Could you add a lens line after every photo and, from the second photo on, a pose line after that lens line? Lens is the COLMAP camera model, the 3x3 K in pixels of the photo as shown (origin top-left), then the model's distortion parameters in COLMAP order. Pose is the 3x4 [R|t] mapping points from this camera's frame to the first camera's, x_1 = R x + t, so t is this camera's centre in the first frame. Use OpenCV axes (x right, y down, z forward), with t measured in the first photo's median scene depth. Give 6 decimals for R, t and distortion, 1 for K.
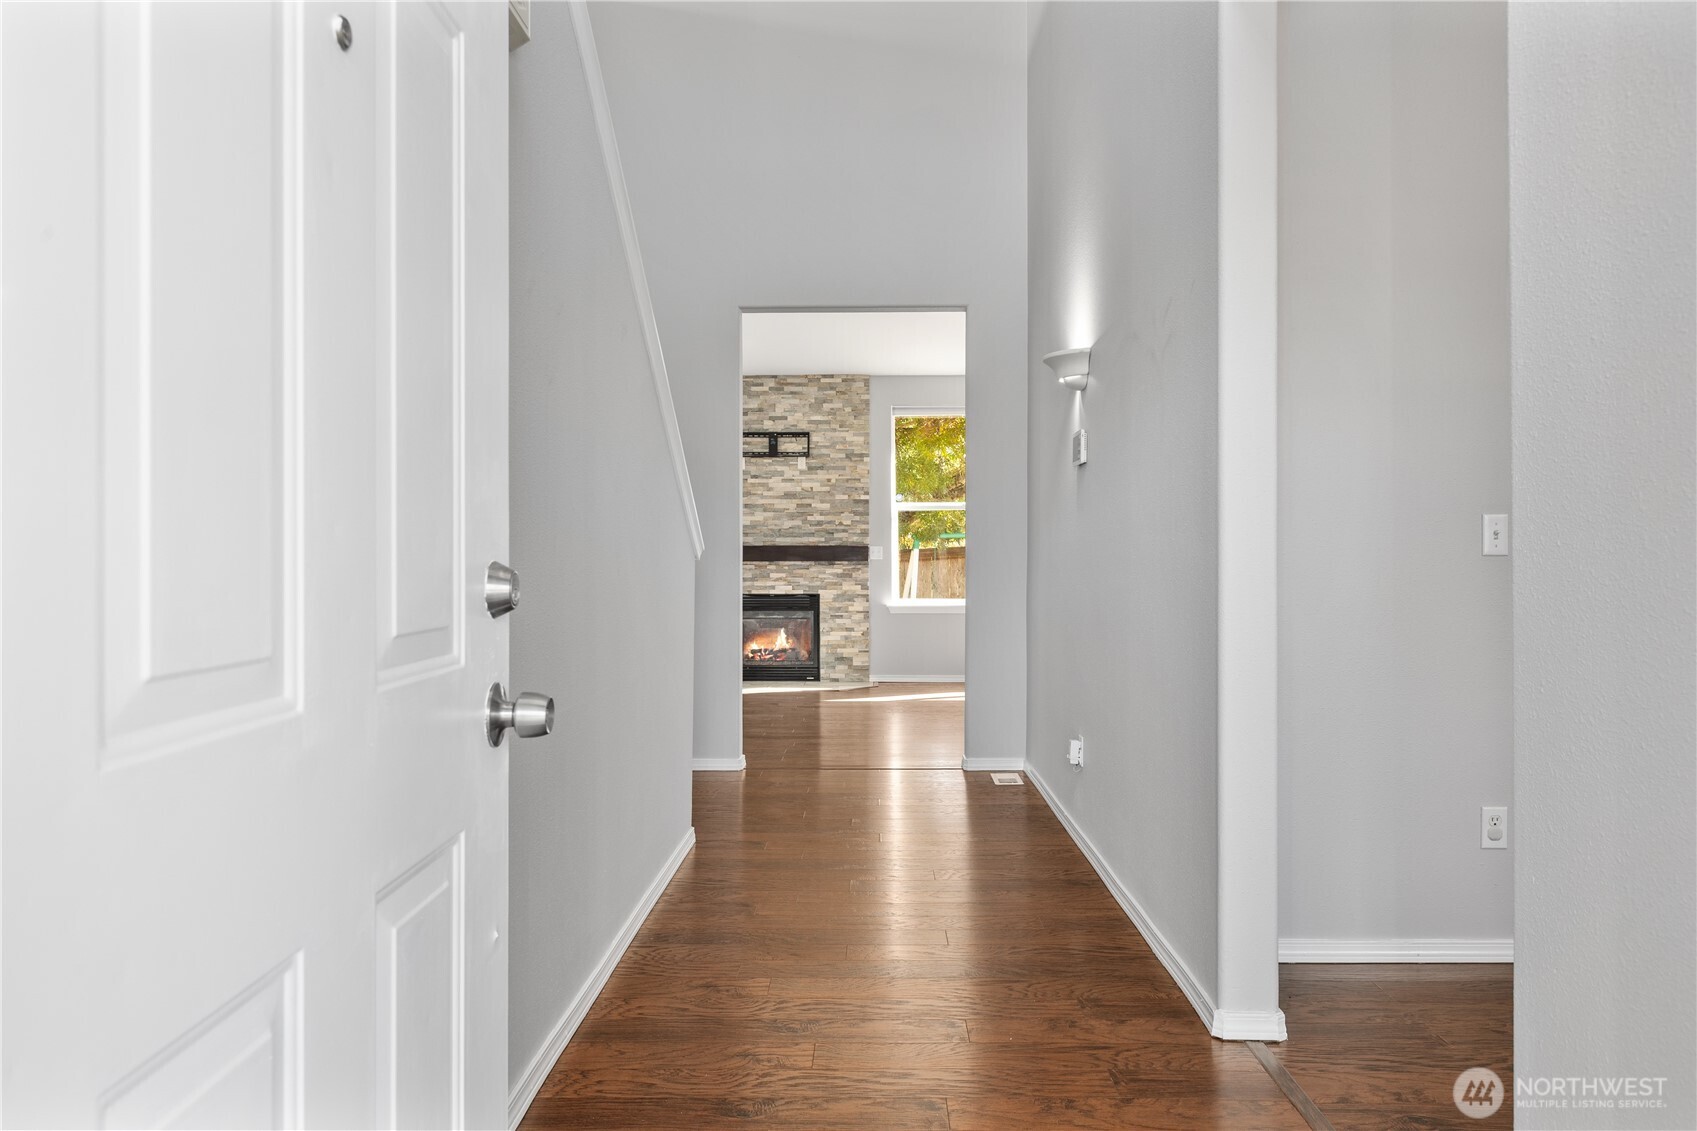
lens RADIAL K [[1143.7, 0, 848.5], [0, 1143.7, 565.5], [0, 0, 1]] dist [0.002957, 0.000066]
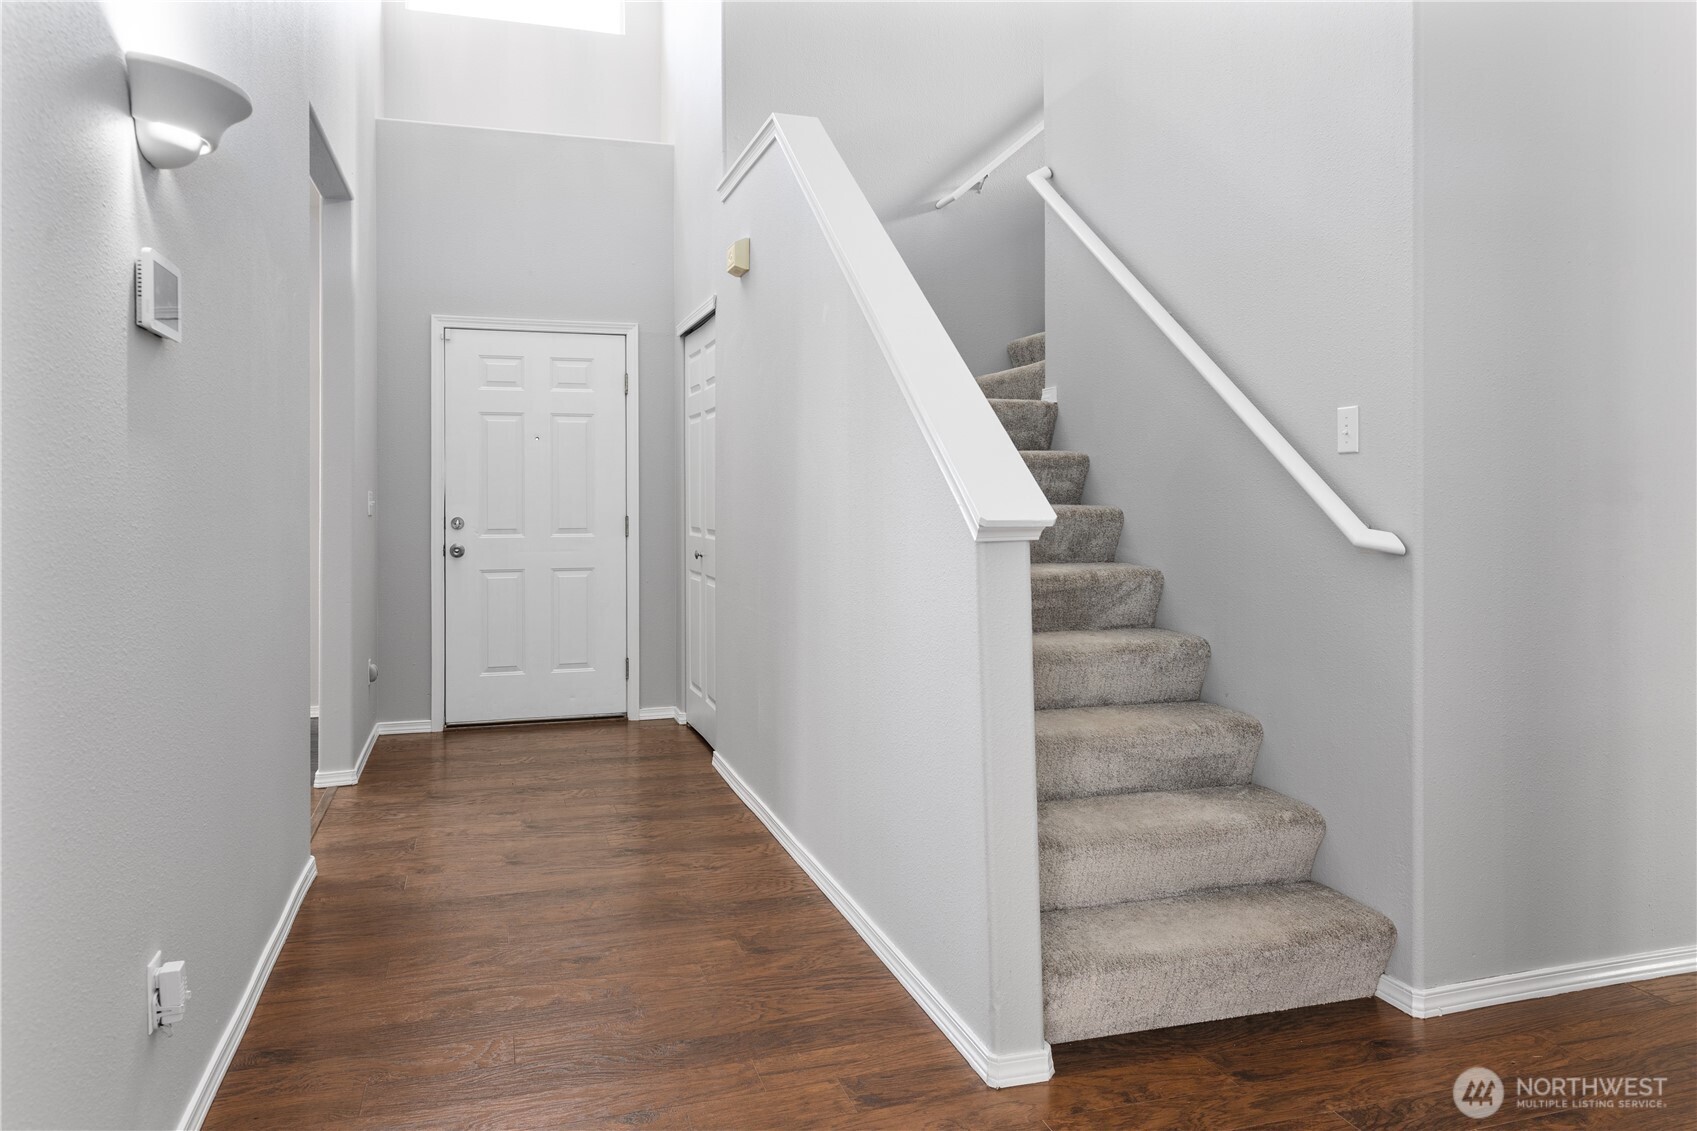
lens RADIAL K [[1160.0, 0, 846.2], [0, 1160.0, 502.7], [0, 0, 1]] dist [0.004842, 0.000536]
pose [[-0.947980, 0.003101, -0.318314, 0.040329], [0.001128, 0.999979, 0.006383, -0.011014], [0.318327, 0.005692, -0.947964, 0.638074]]
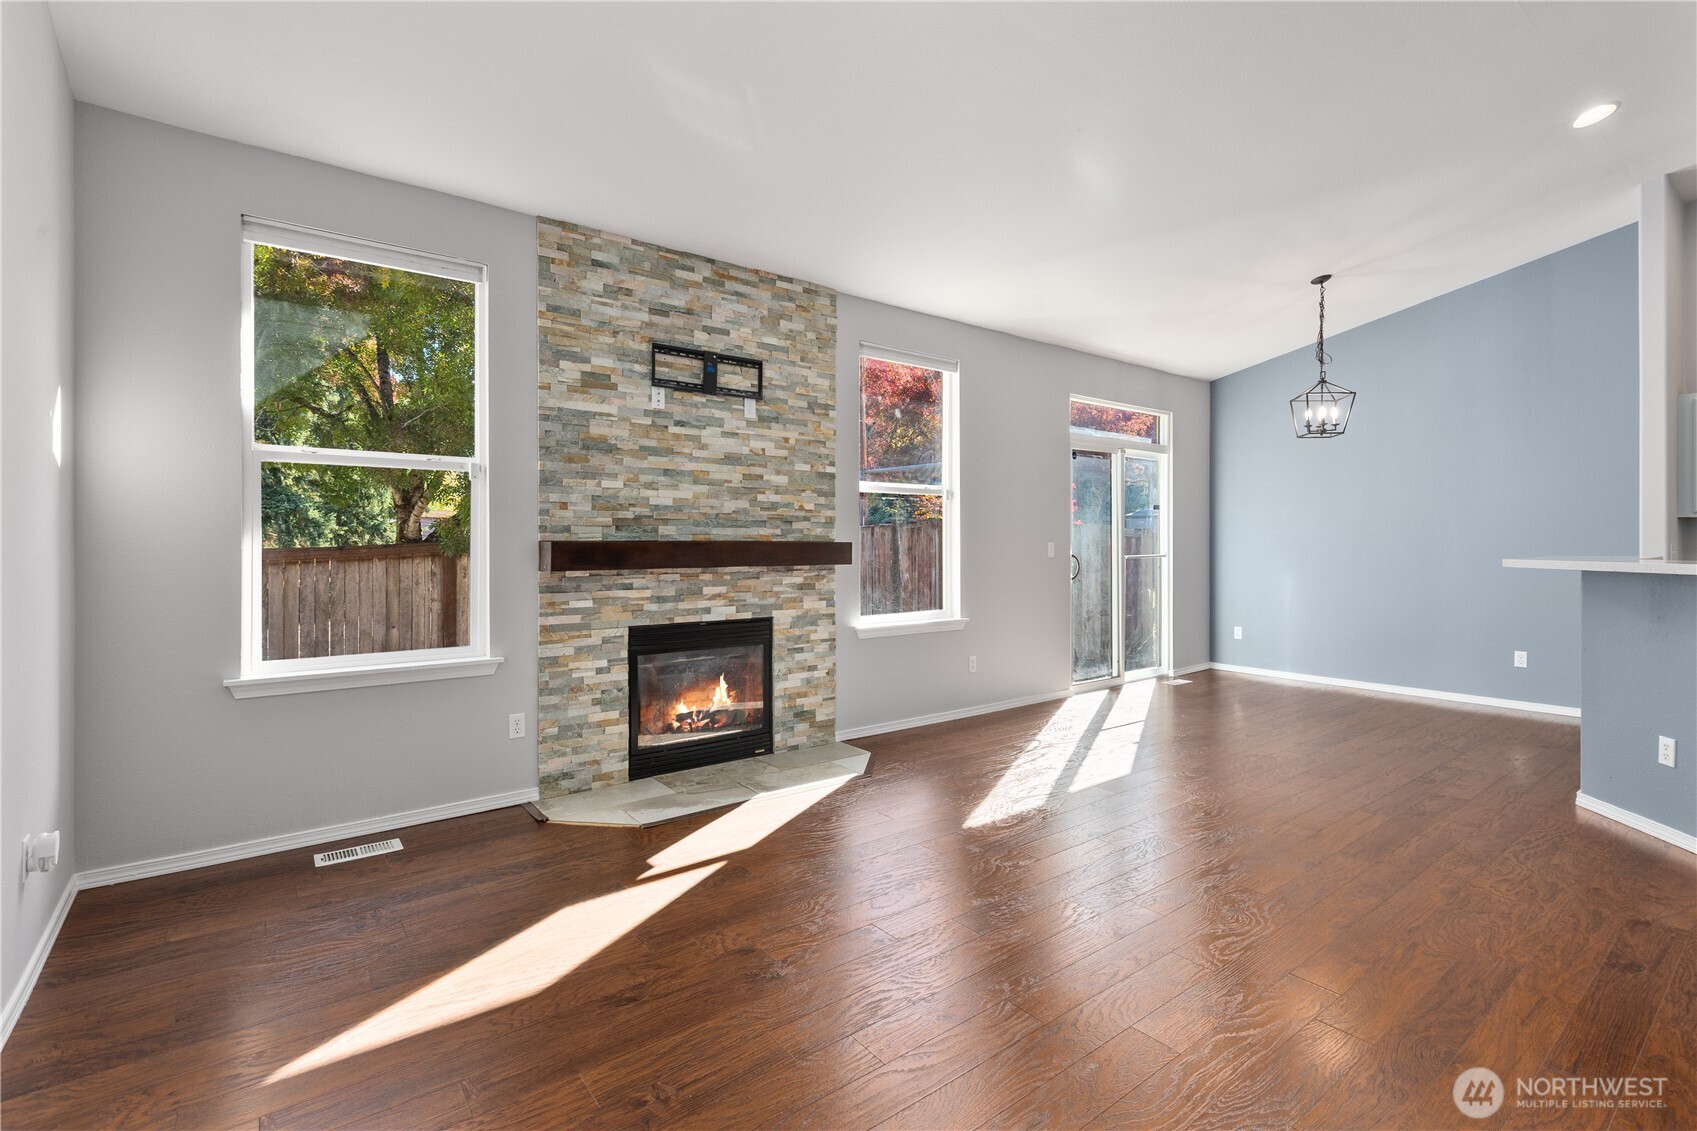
lens RADIAL K [[778.2, 0, 843.1], [0, 778.2, 542.5], [0, 0, 1]] dist [0.000169, -0.000467]
pose [[0.782046, 0.002170, 0.623216, -0.265766], [-0.000044, 0.999994, -0.003427, -0.015201], [-0.623220, 0.002653, 0.782042, 0.636228]]
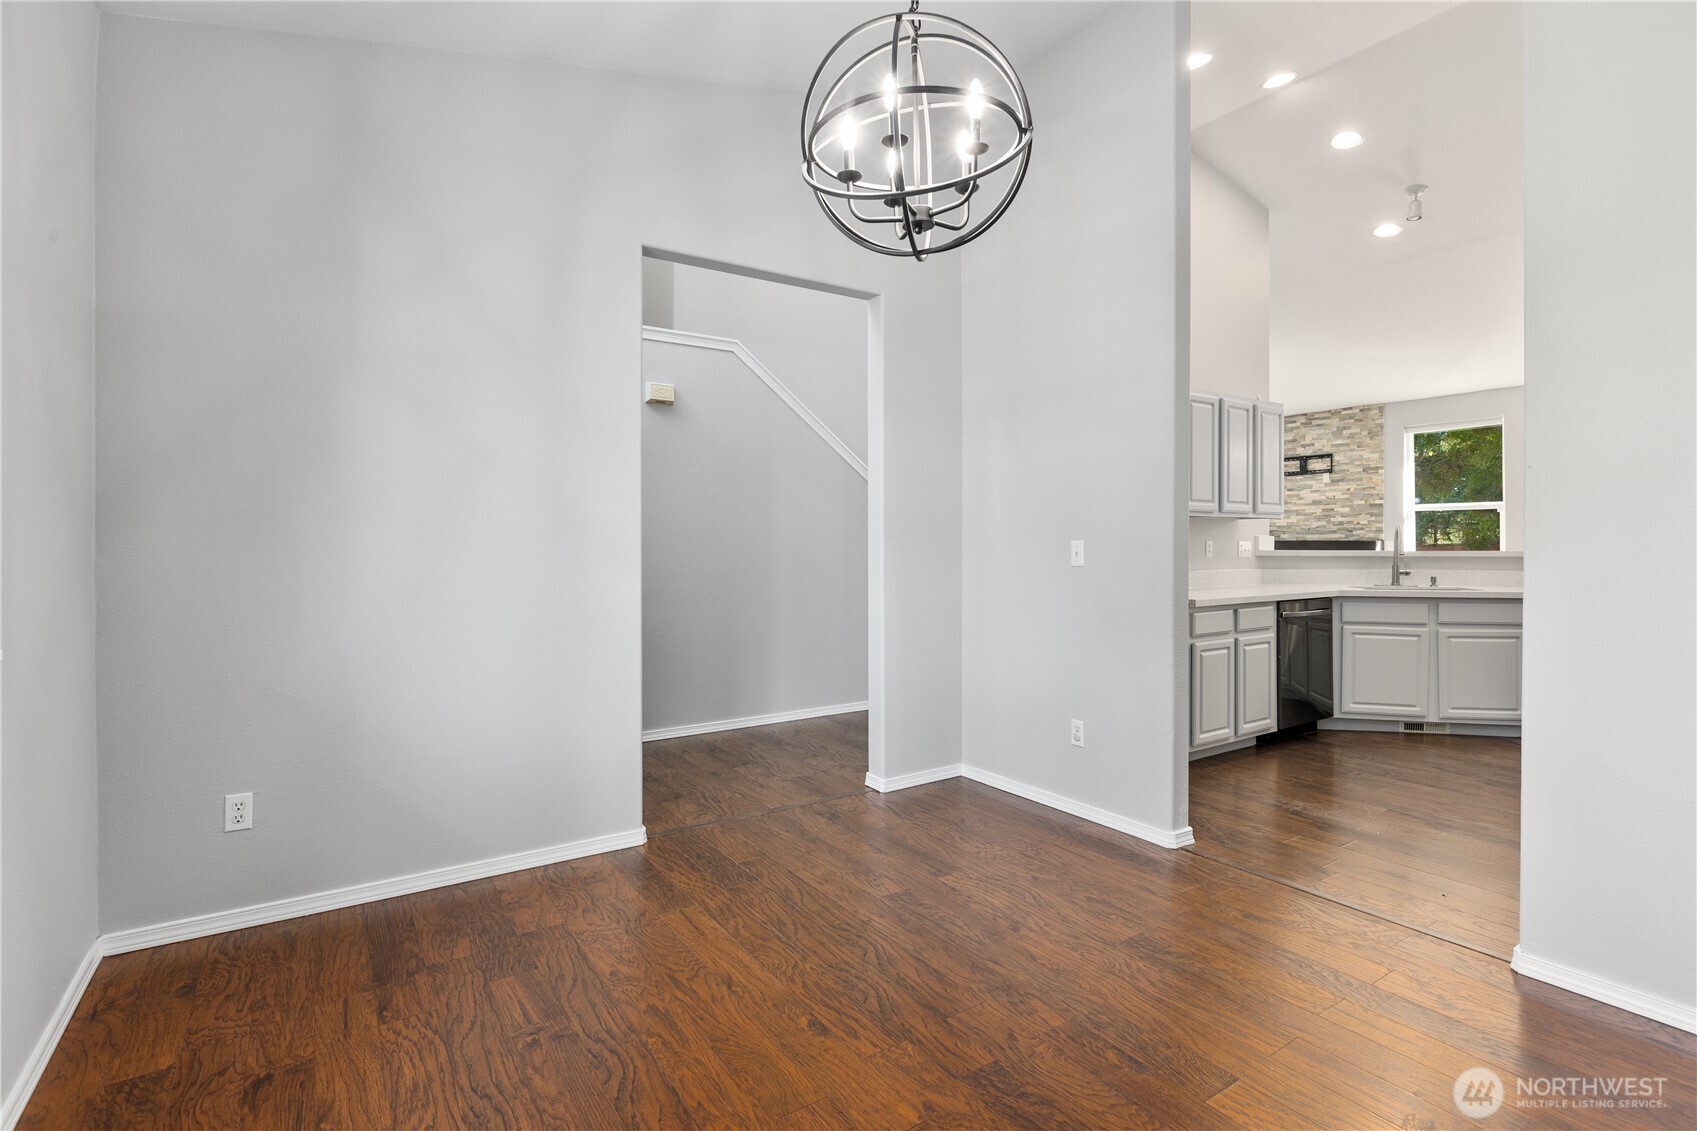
lens RADIAL K [[800.8, 0, 845.9], [0, 800.8, 541.2], [0, 0, 1]] dist [-0.002322, -0.000398]
pose [[0.568864, -0.001412, -0.822431, 0.400477], [-0.002357, 0.999992, -0.003347, -0.012310], [0.822429, 0.003842, 0.568855, 0.024959]]
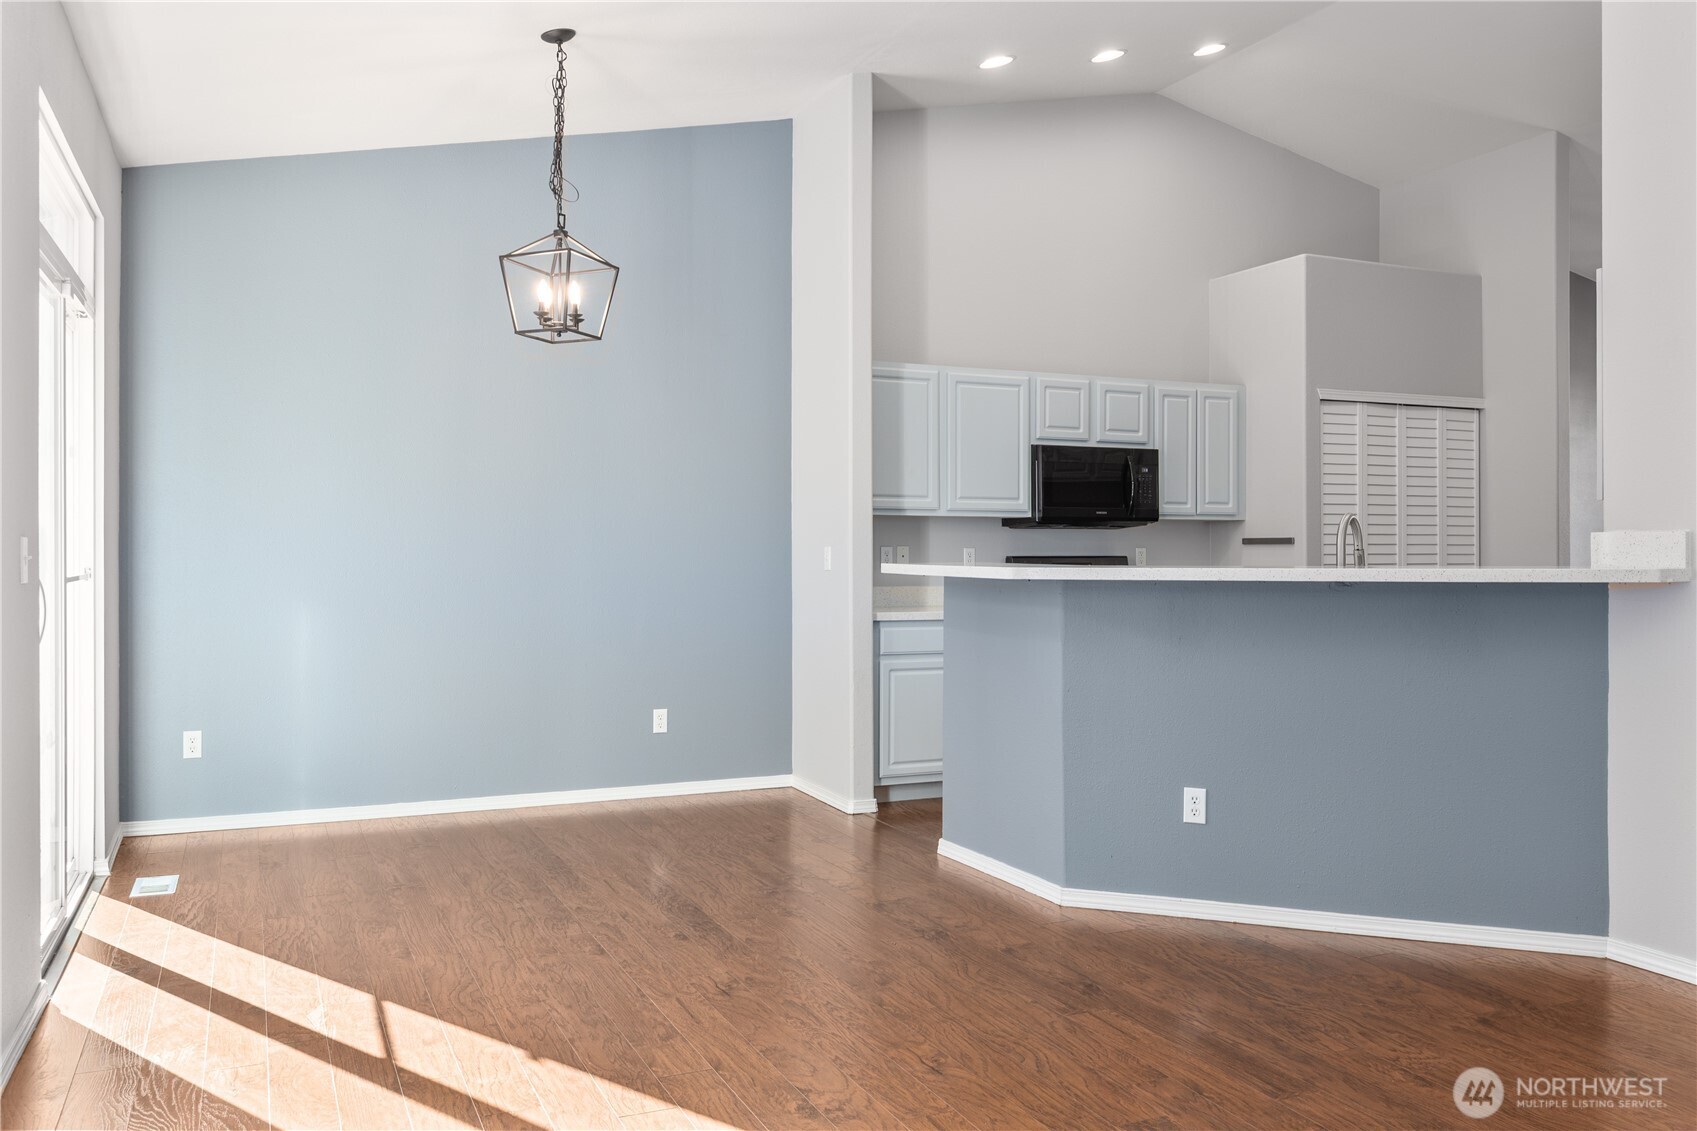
lens RADIAL K [[1313.4, 0, 844.8], [0, 1313.4, 558.5], [0, 0, 1]] dist [0.005611, -0.013021]
pose [[-0.426656, -0.002080, 0.904411, -0.143521], [0.001917, 0.999993, 0.003204, -0.012711], [-0.904412, 0.003101, -0.426649, 0.954165]]
